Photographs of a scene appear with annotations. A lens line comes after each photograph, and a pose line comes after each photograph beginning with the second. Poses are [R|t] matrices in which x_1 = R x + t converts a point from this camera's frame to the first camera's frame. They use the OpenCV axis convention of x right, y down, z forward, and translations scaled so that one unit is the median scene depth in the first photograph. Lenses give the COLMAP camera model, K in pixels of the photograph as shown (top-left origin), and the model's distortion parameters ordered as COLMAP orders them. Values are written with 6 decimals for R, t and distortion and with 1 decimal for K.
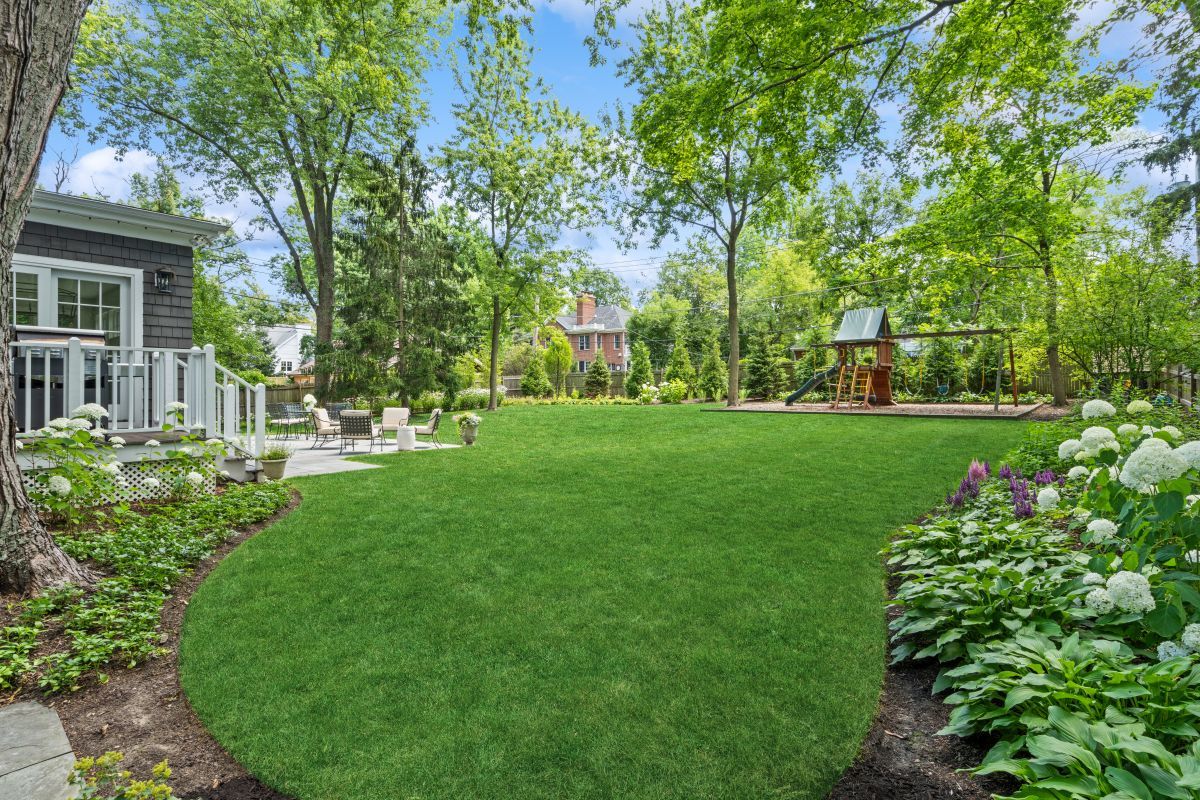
lens RADIAL K [[562.2, 0, 601.4], [0, 562.2, 381.6], [0, 0, 1]] dist [-0.001716, -0.000069]
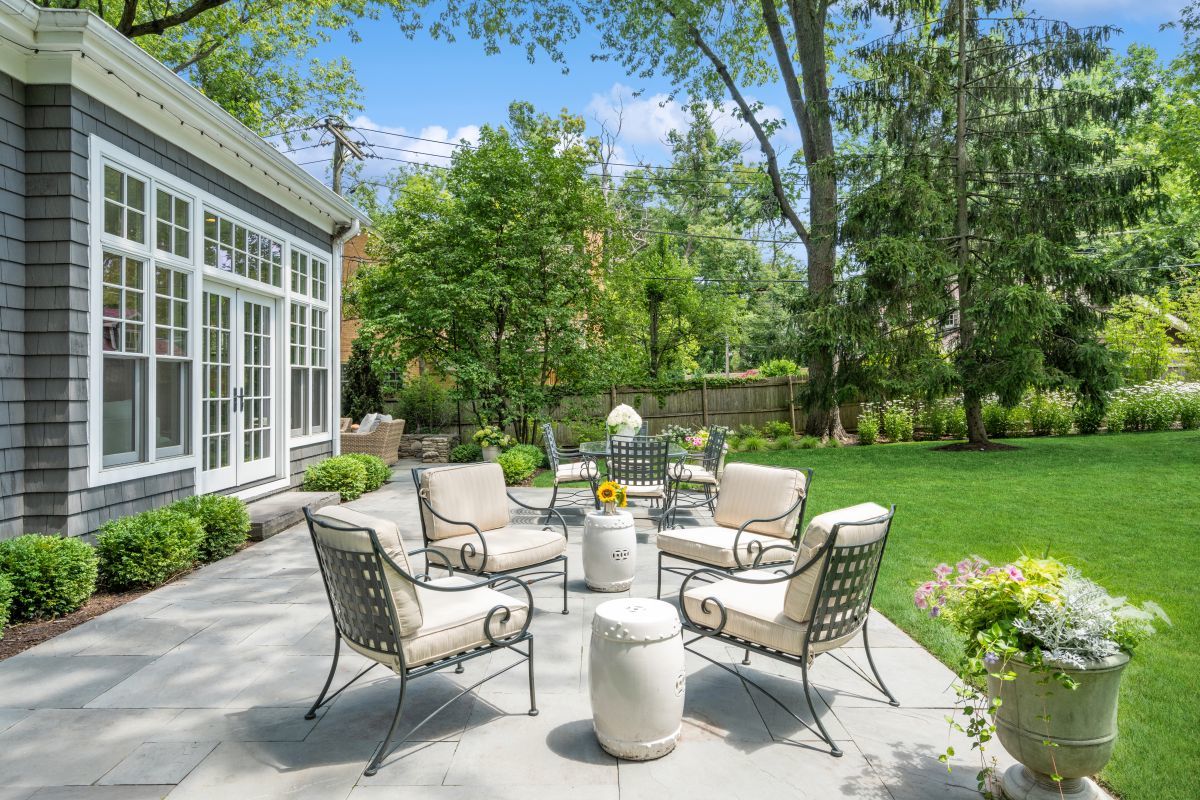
lens RADIAL K [[764.4, 0, 600.0], [0, 764.4, 400.0], [0, 0, 1]] dist [-0.002290, -0.001015]
pose [[0.645751, -0.002287, -0.763545, -0.069953], [0.026847, 0.999445, 0.019712, 0.003893], [0.763076, -0.033228, 0.645454, 0.345723]]
